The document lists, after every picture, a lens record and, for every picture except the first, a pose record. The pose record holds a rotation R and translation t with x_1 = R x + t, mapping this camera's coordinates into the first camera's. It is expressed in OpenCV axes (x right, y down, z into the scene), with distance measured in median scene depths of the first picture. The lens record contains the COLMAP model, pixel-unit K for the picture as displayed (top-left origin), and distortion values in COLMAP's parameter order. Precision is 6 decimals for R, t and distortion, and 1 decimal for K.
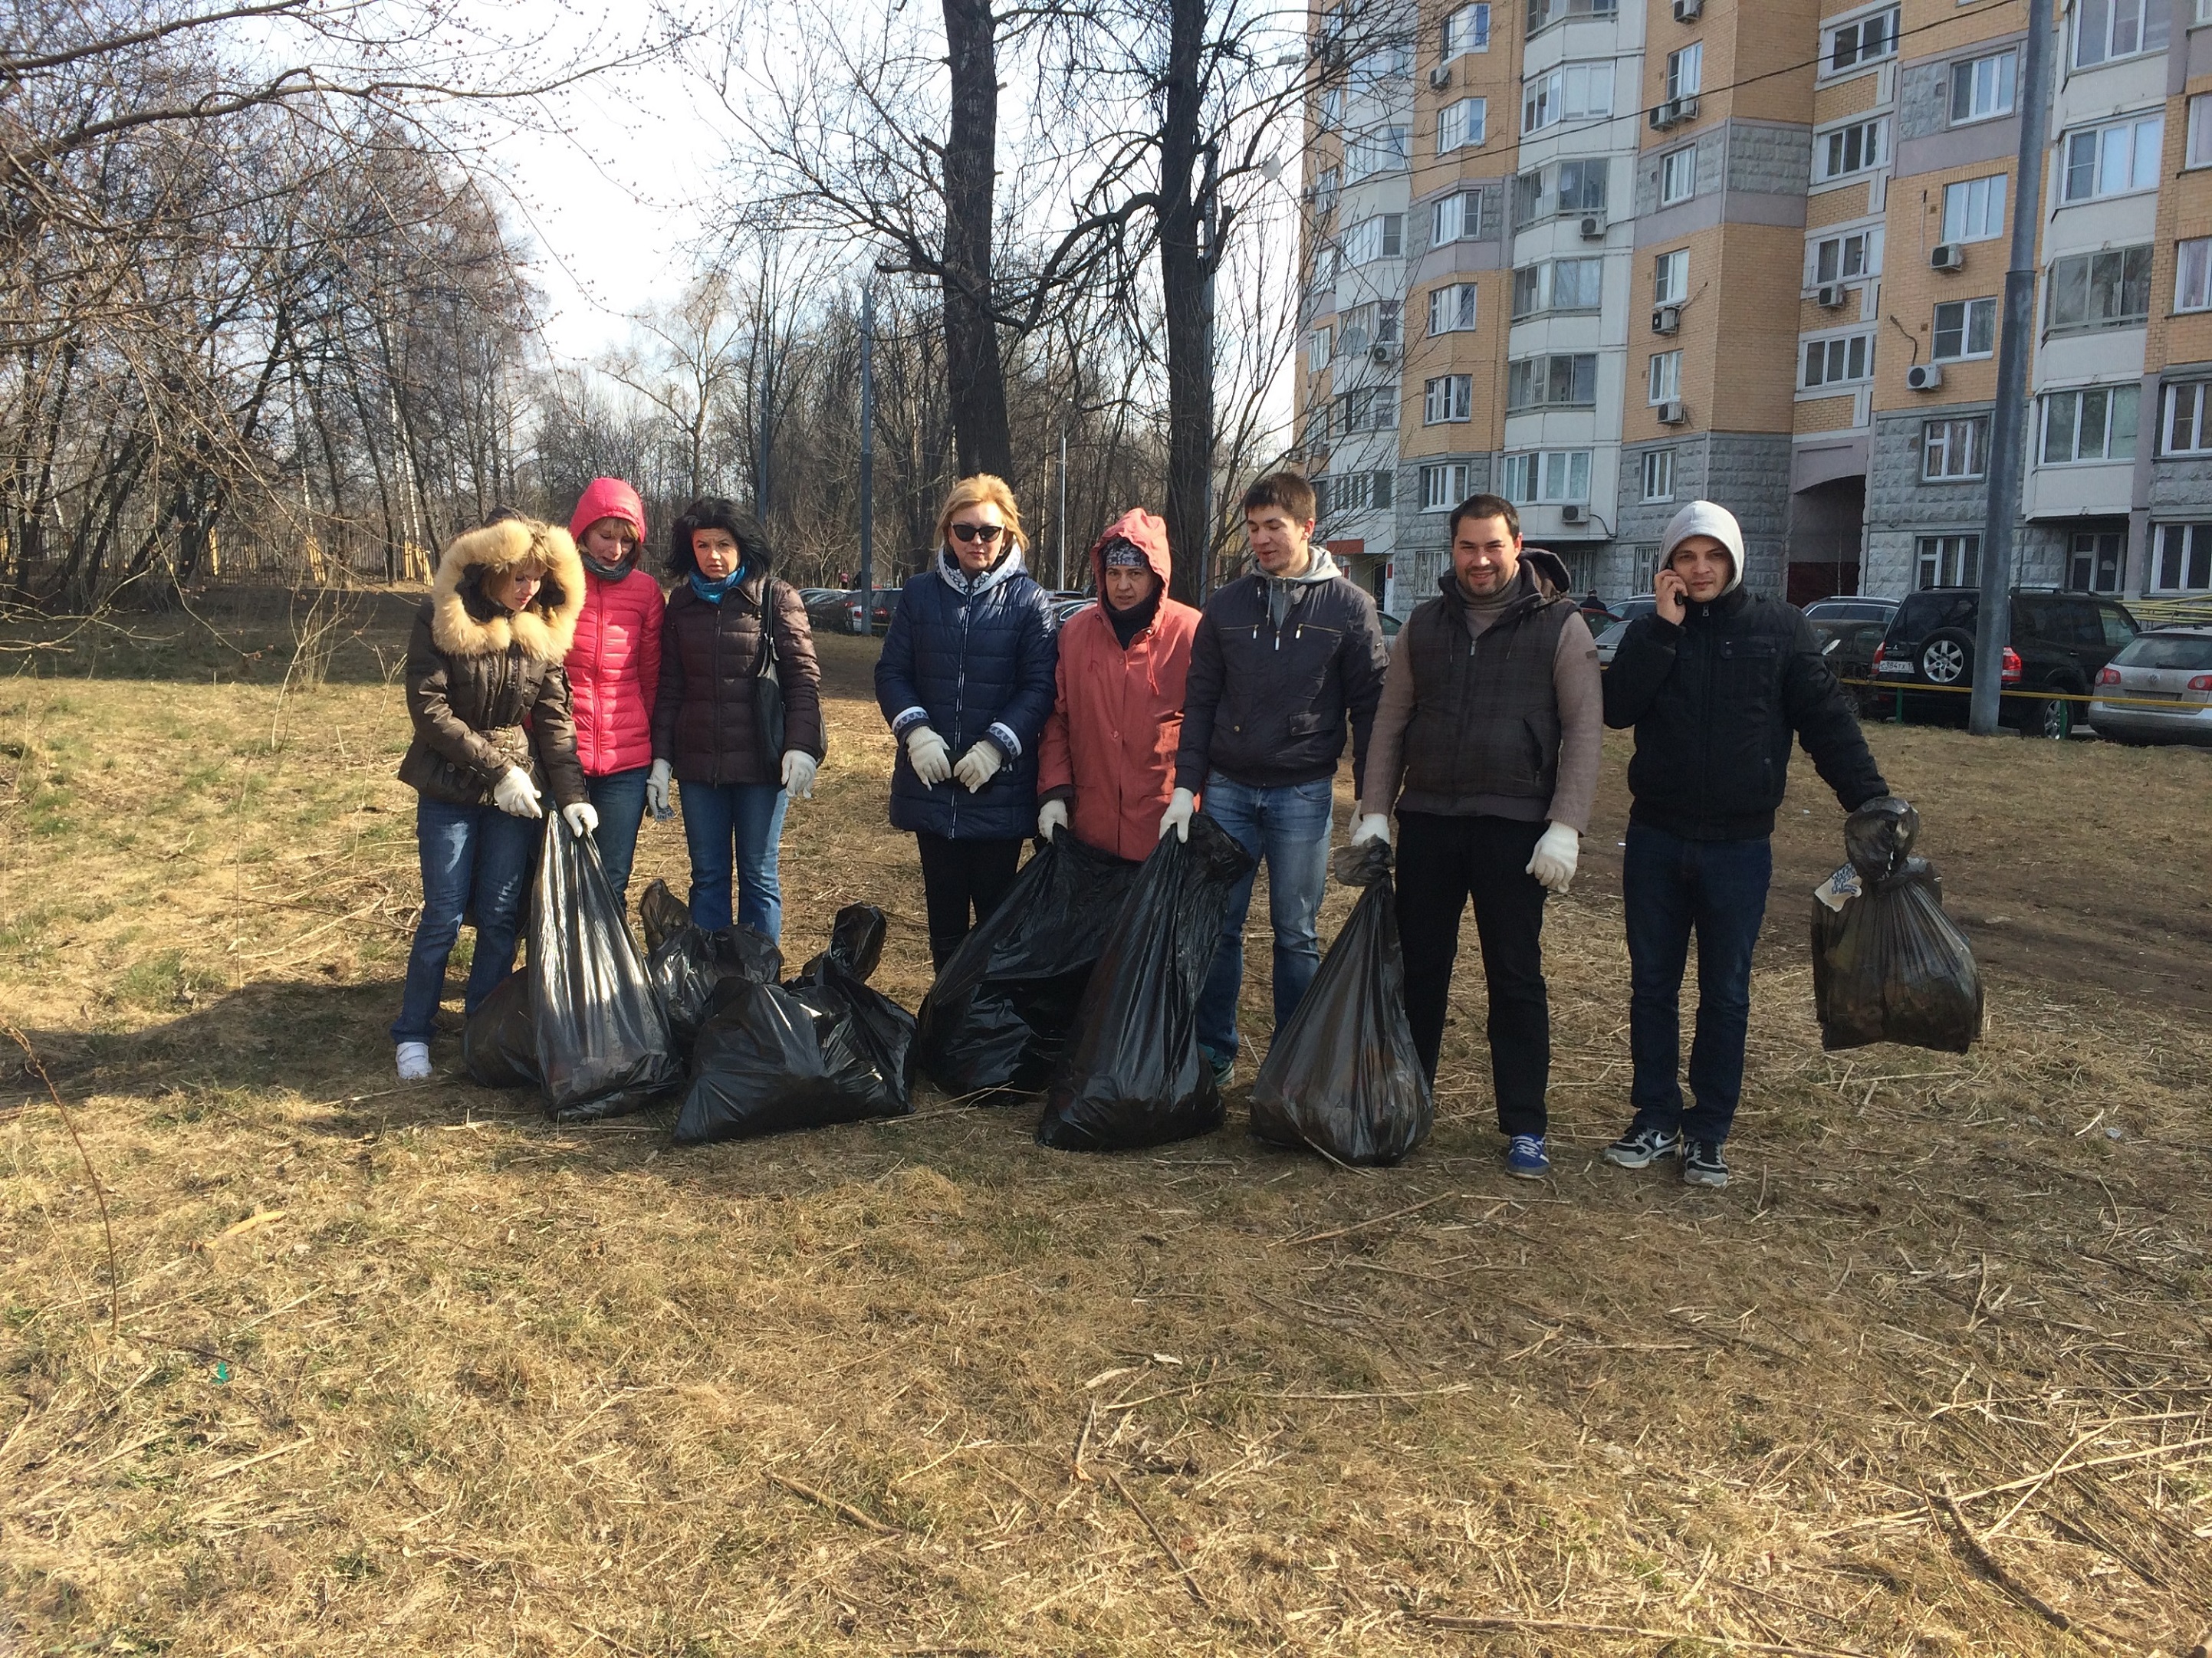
lens RADIAL K [[2127.5, 0, 1106.0], [0, 2127.5, 829.0], [0, 0, 1]] dist [0.100983, -0.186831]
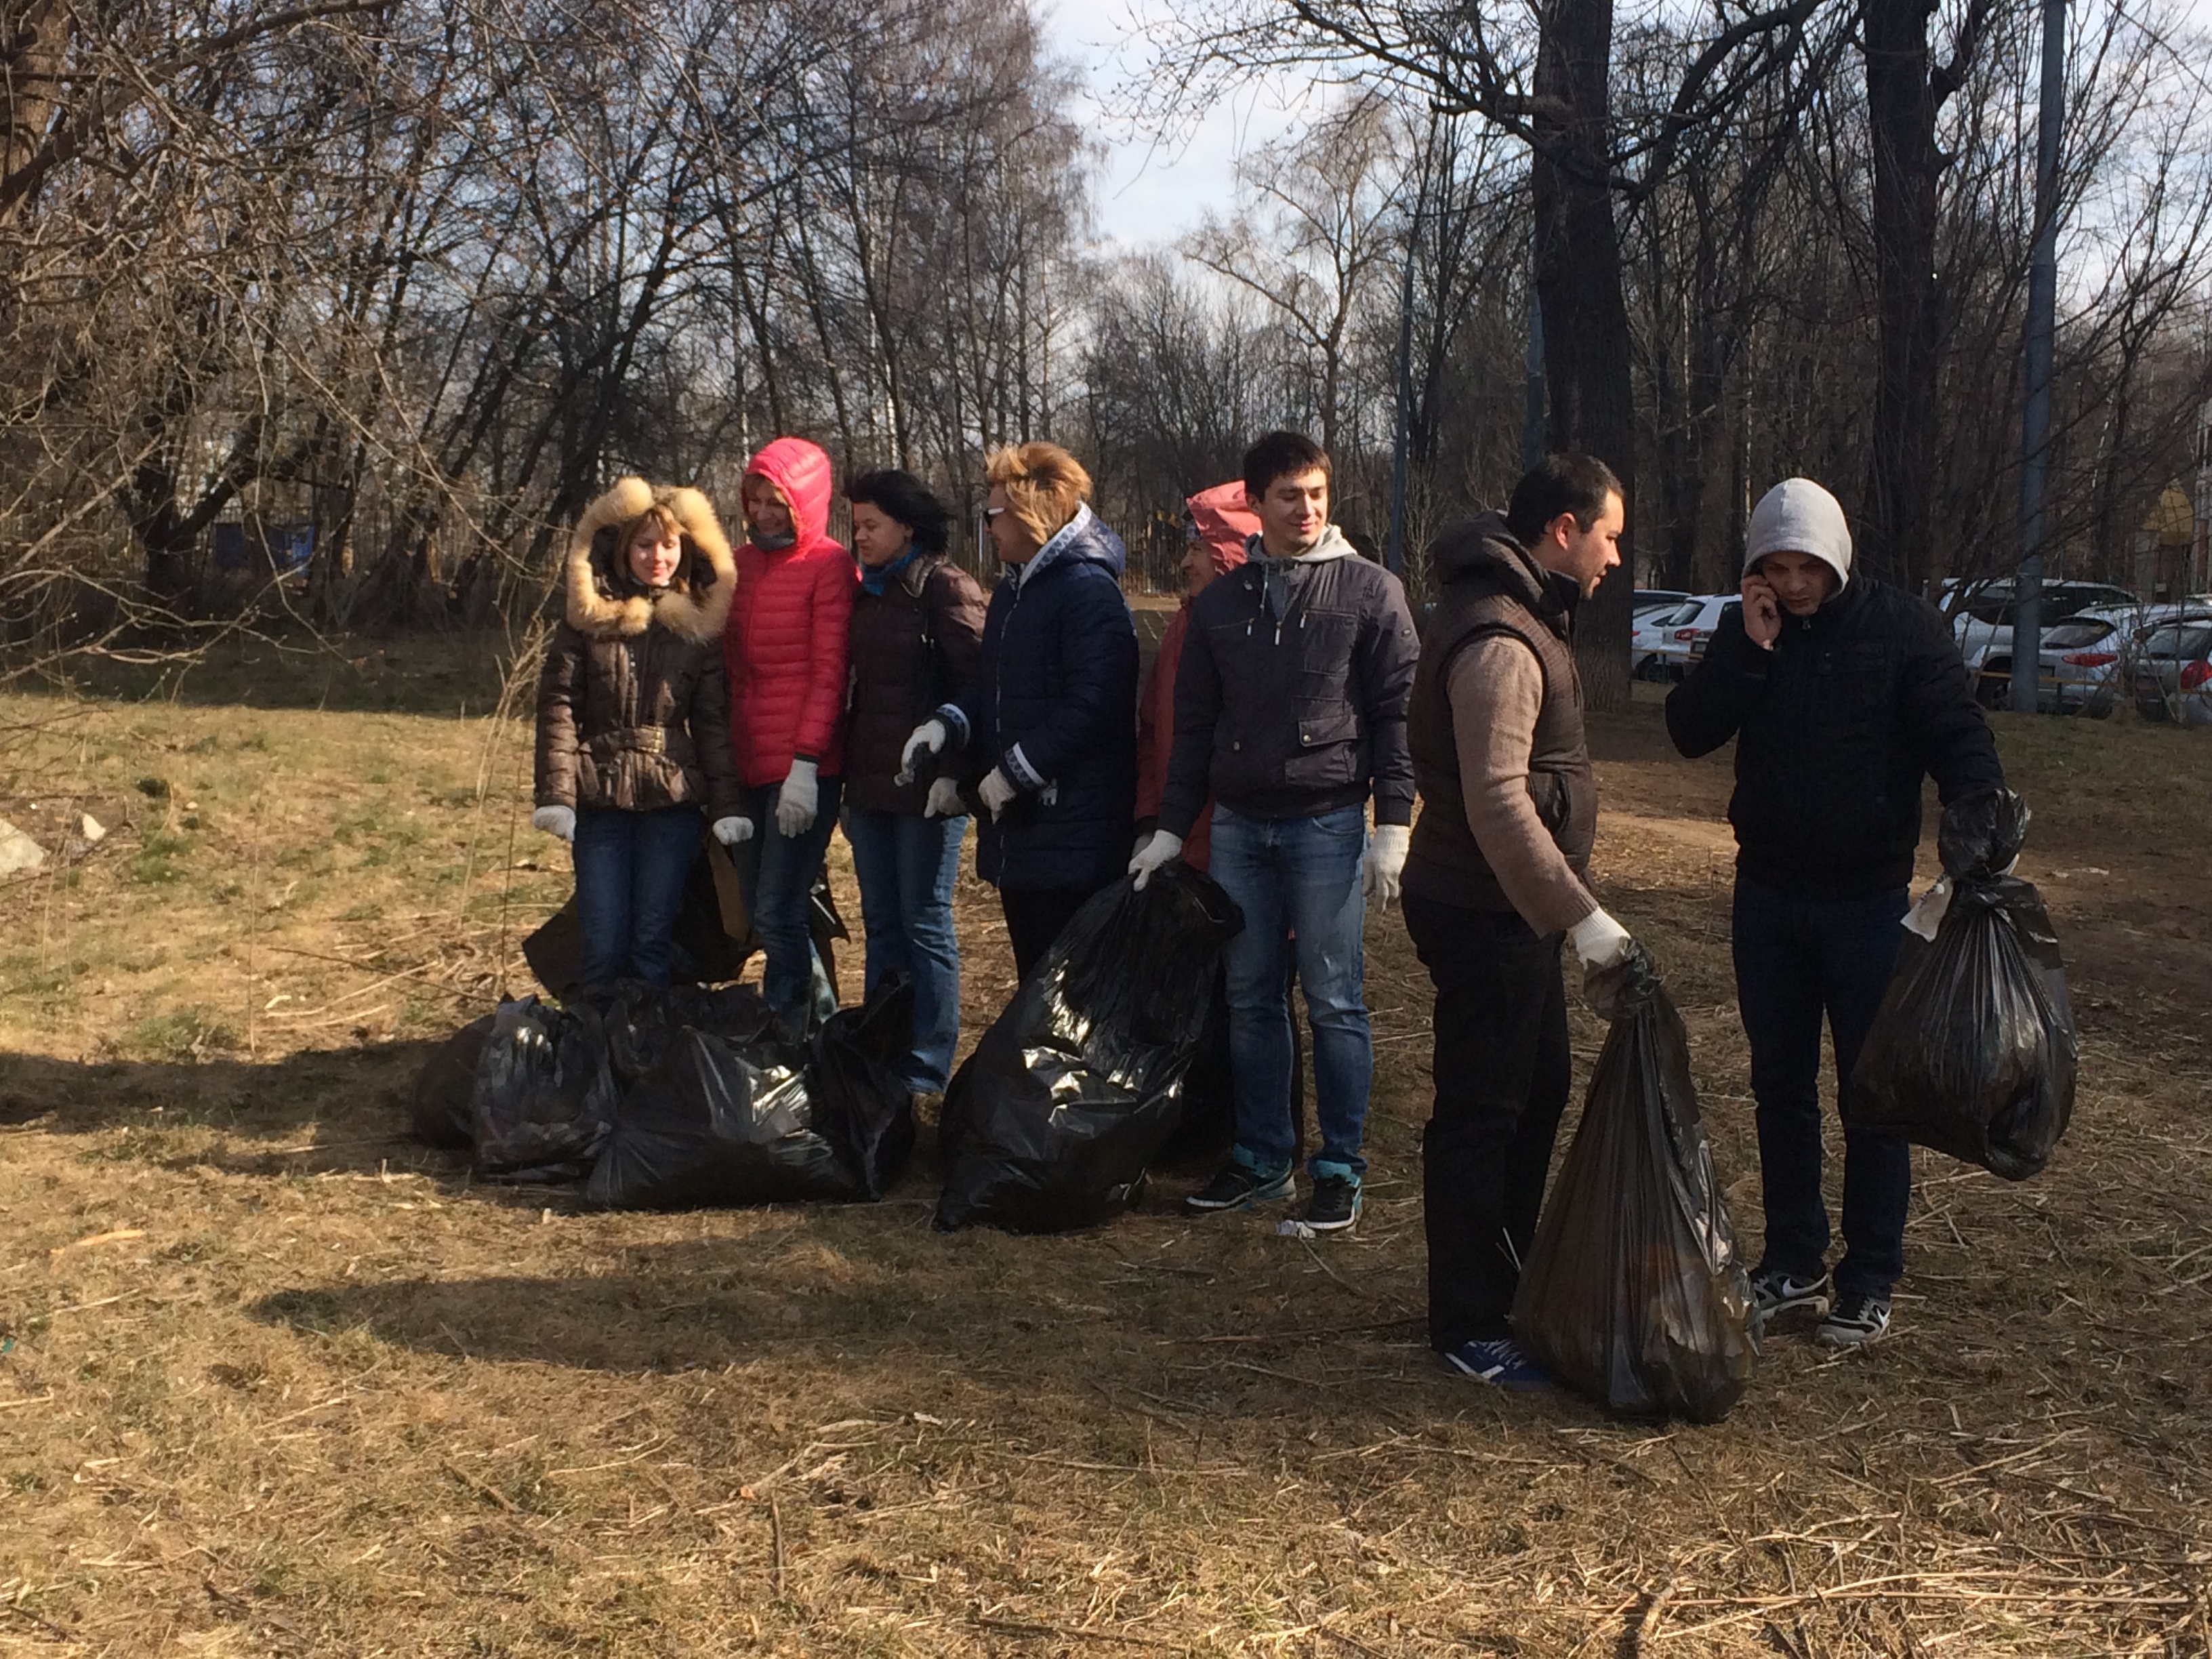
lens RADIAL K [[3829.8, 0, 1162.0], [0, 3829.8, 1024.6], [0, 0, 1]] dist [0.019424, 0.126301]
pose [[0.950638, 0.033806, -0.308457, 0.136817], [-0.033988, 0.999411, 0.004782, 0.014793], [0.308436, 0.005938, 0.951226, -0.116175]]
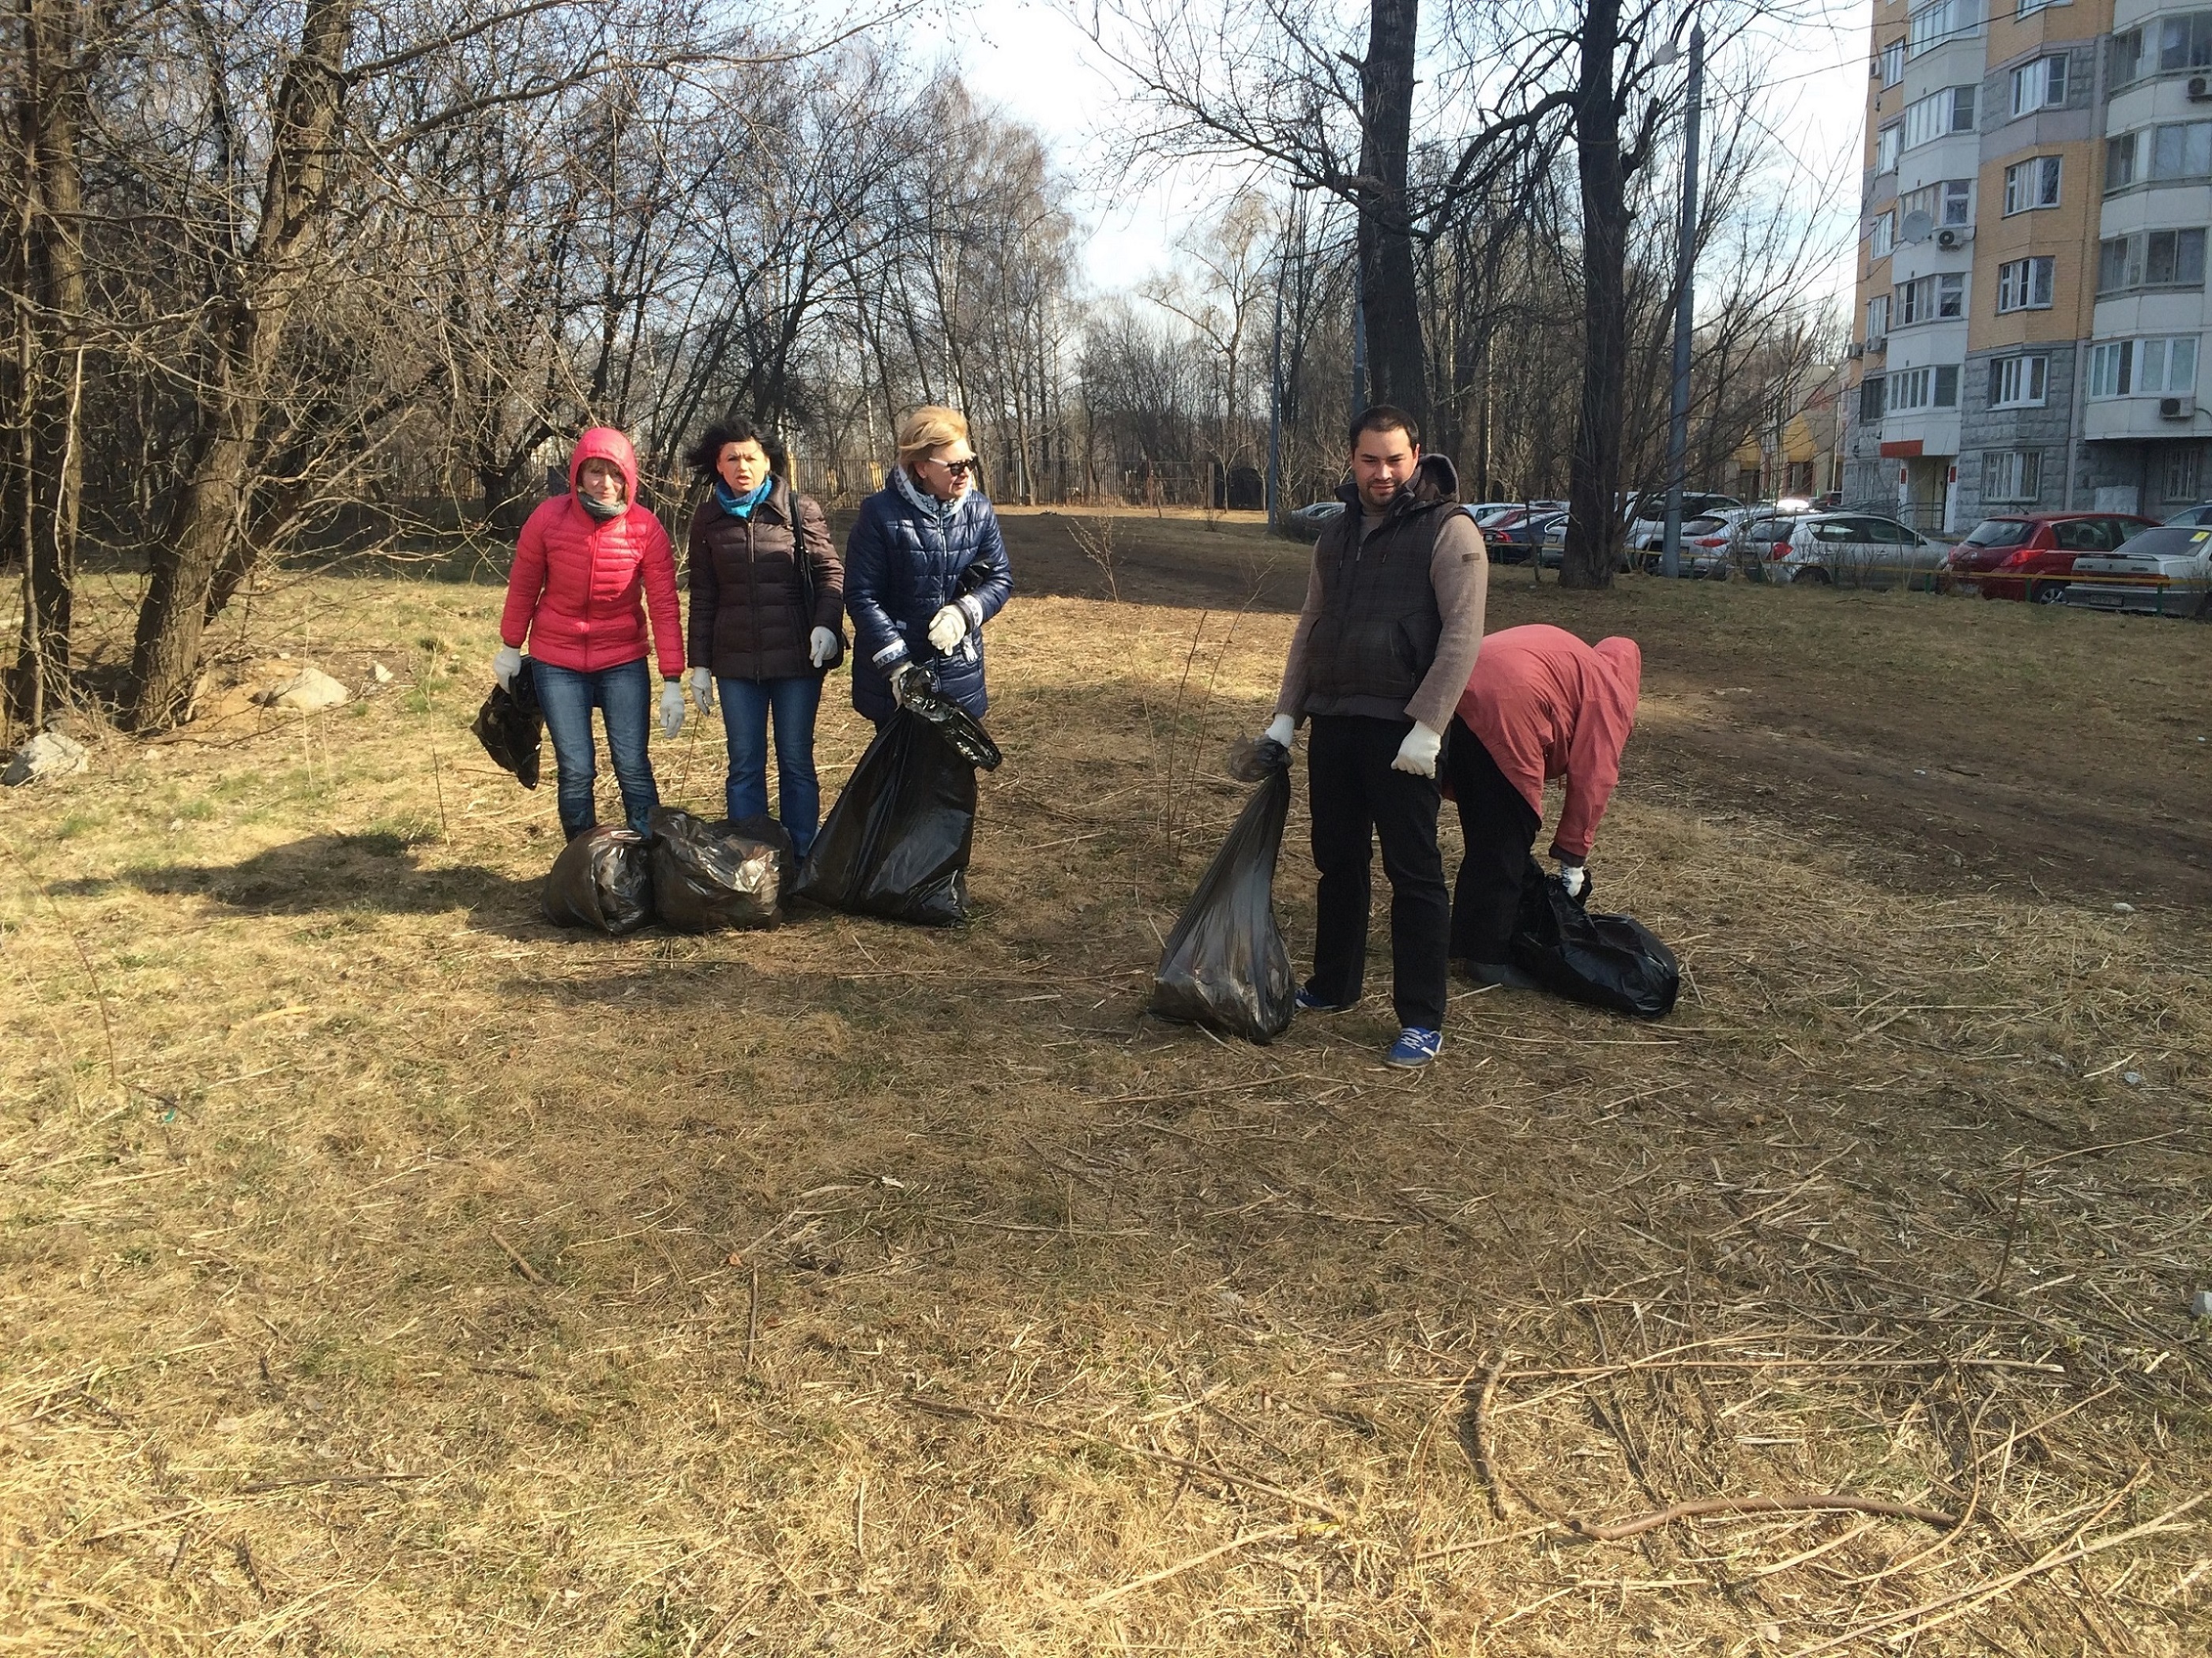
lens RADIAL K [[2127.7, 0, 1106.0], [0, 2127.7, 829.0], [0, 0, 1]] dist [0.100983, -0.186831]
pose [[0.945365, 0.040348, -0.323507, 0.109500], [-0.027324, 0.998627, 0.044701, 0.001172], [0.324866, -0.033419, 0.945169, -0.007602]]
